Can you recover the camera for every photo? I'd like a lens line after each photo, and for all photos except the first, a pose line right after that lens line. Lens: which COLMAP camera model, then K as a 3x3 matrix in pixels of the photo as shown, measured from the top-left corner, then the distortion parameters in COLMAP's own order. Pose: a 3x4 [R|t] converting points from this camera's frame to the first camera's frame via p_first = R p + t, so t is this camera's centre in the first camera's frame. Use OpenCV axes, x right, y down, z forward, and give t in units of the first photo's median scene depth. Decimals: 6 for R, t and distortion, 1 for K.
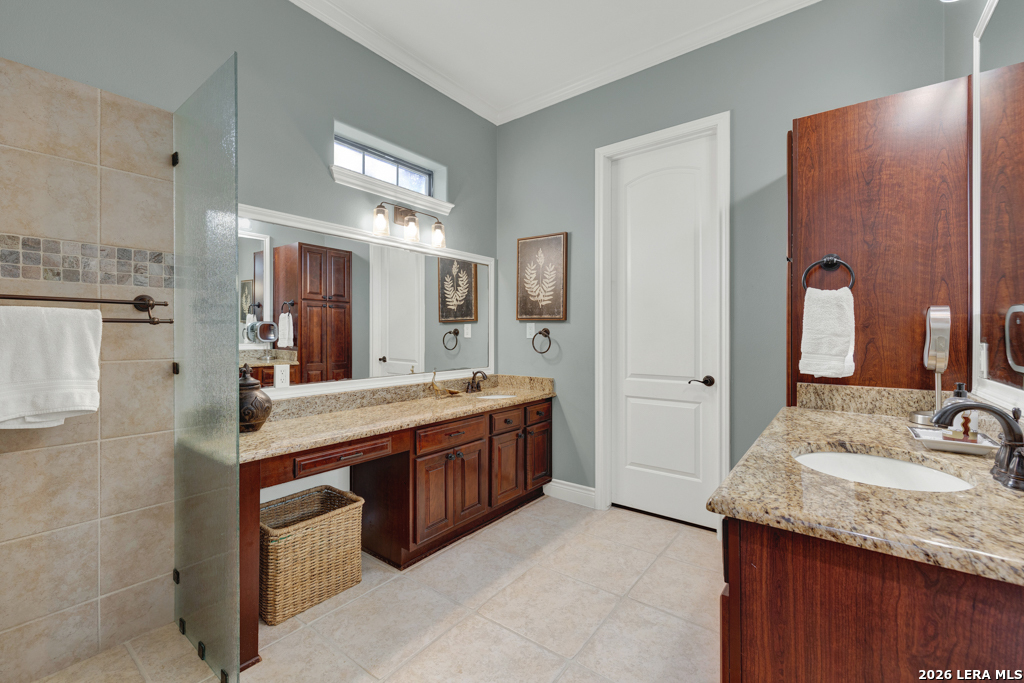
lens RADIAL K [[444.7, 0, 511.3], [0, 444.7, 334.9], [0, 0, 1]] dist [-0.003823, -0.000249]
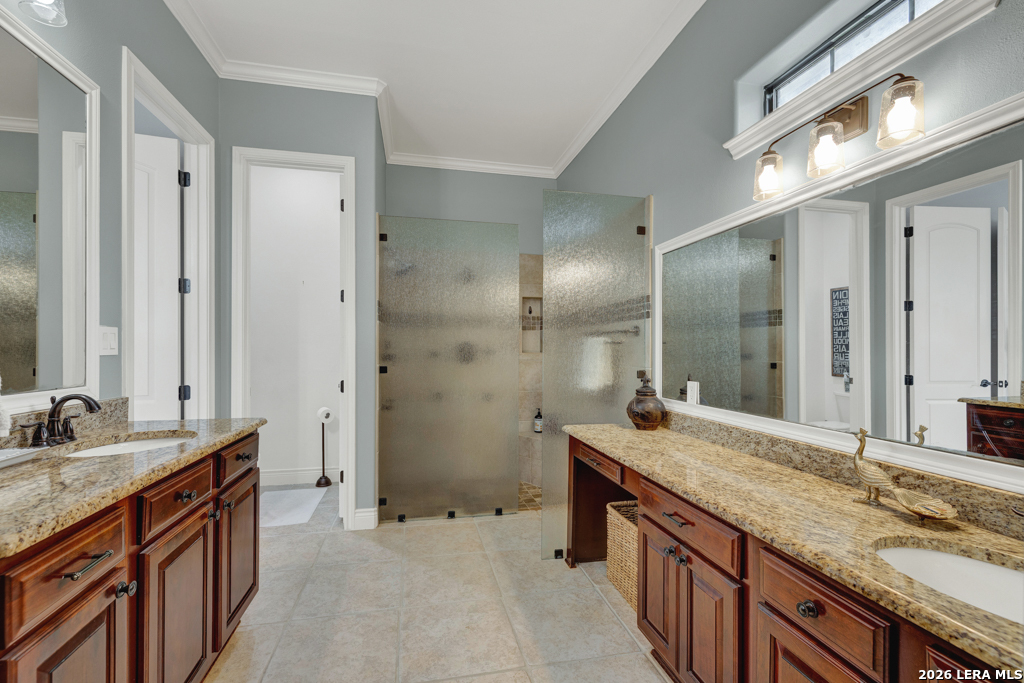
lens RADIAL K [[438.8, 0, 508.3], [0, 438.8, 348.6], [0, 0, 1]] dist [-0.000310, -0.000134]
pose [[-0.660599, 0.004373, -0.750726, 0.443348], [0.005077, 0.999986, 0.001358, -0.010763], [0.750722, -0.002915, -0.660612, 1.161029]]
